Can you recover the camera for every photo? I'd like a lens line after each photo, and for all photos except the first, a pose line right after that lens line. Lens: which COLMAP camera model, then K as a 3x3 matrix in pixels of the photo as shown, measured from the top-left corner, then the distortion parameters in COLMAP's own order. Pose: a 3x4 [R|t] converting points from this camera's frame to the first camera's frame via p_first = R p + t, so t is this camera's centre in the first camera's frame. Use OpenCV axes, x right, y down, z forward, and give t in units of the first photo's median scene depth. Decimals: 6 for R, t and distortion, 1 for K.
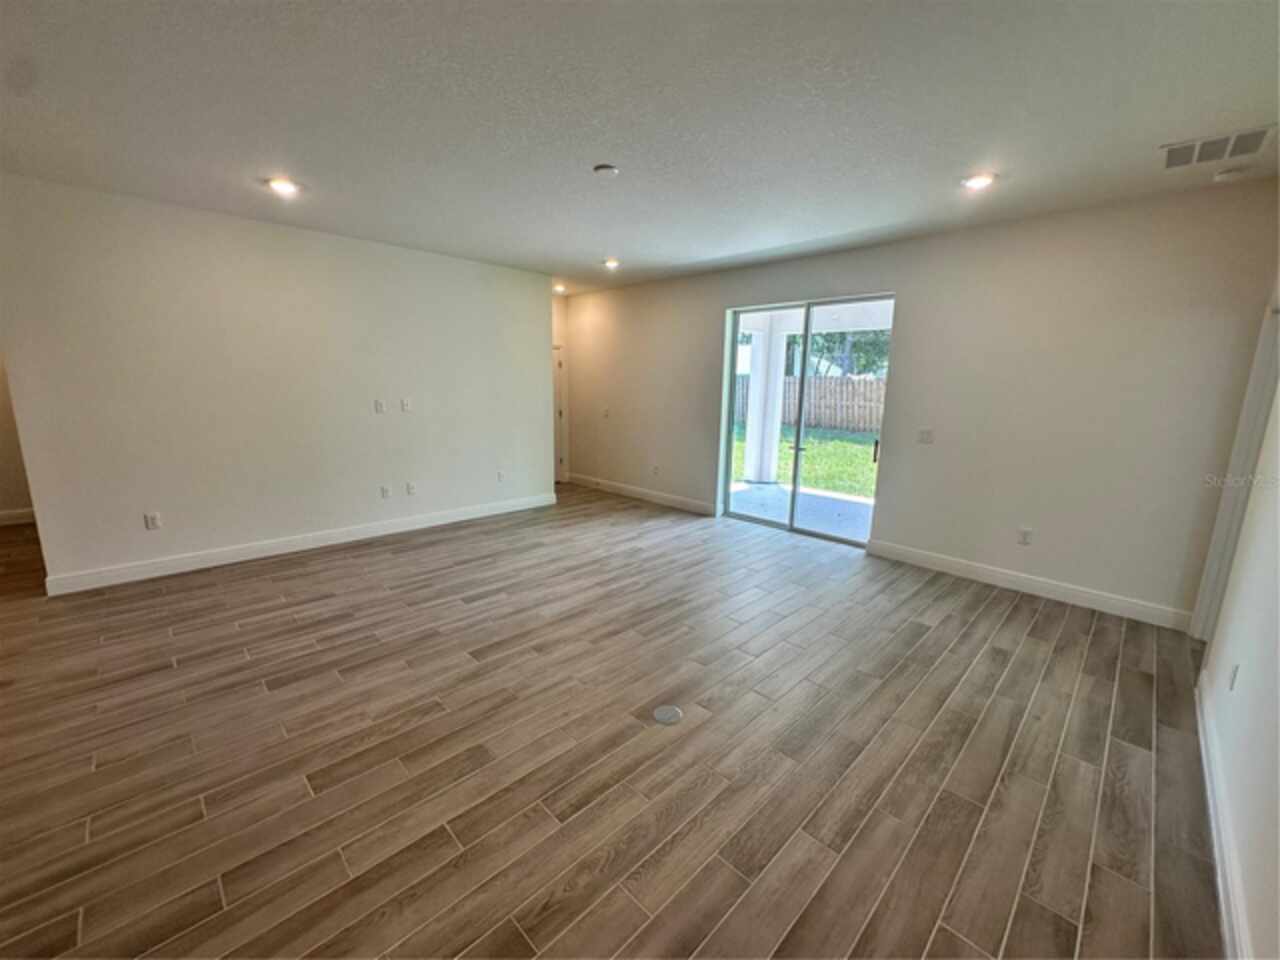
lens RADIAL K [[511.3, 0, 643.8], [0, 511.3, 478.1], [0, 0, 1]] dist [-0.002486, 0.000619]
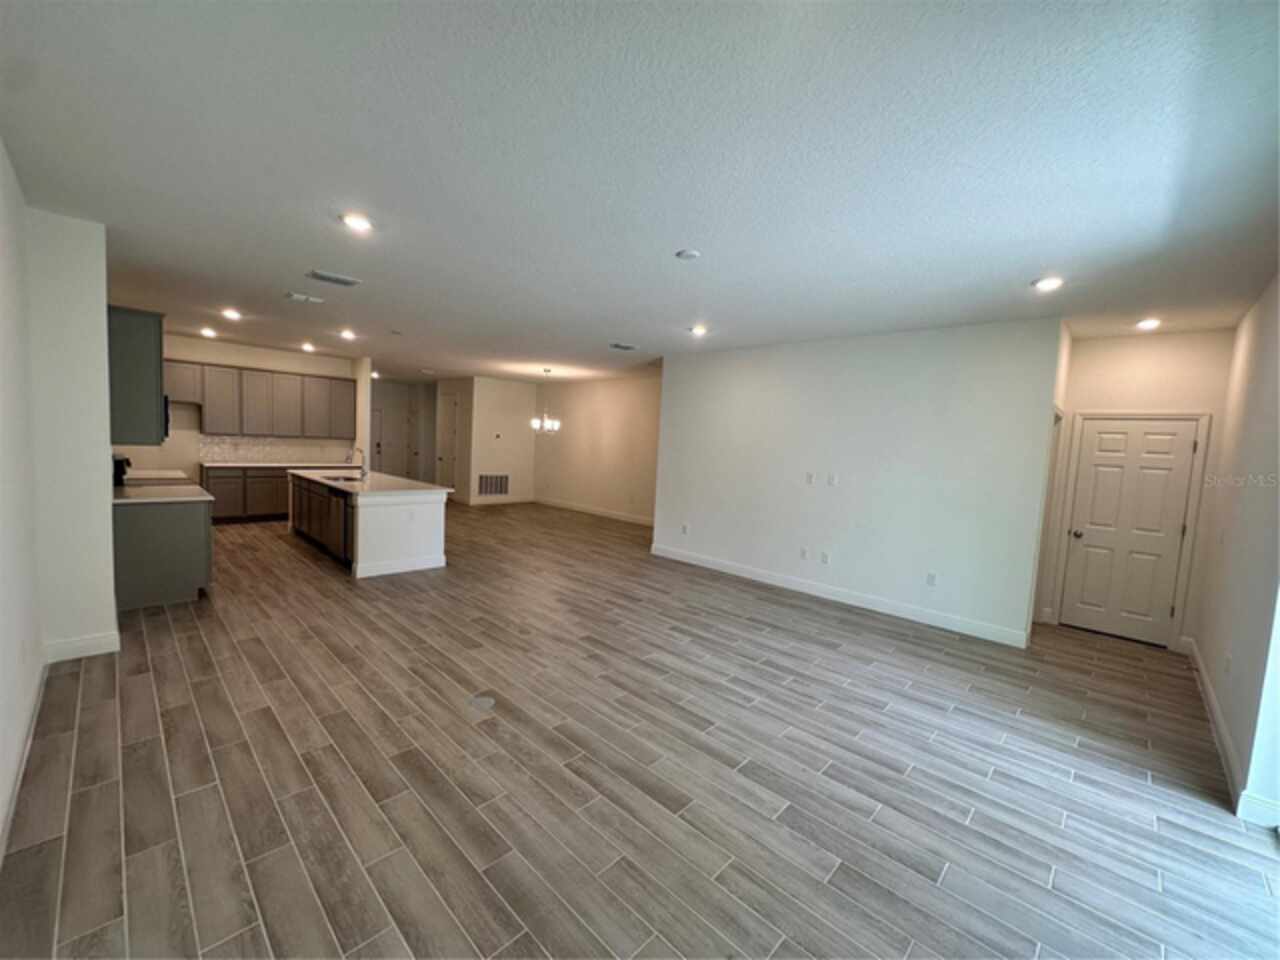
lens RADIAL K [[511.3, 0, 640.8], [0, 511.3, 483.0], [0, 0, 1]] dist [-0.002486, 0.000619]
pose [[0.022505, 0.062784, -0.997773, 0.888373], [-0.234374, 0.970545, 0.055784, -0.152076], [0.971886, 0.232597, 0.036557, 0.846910]]
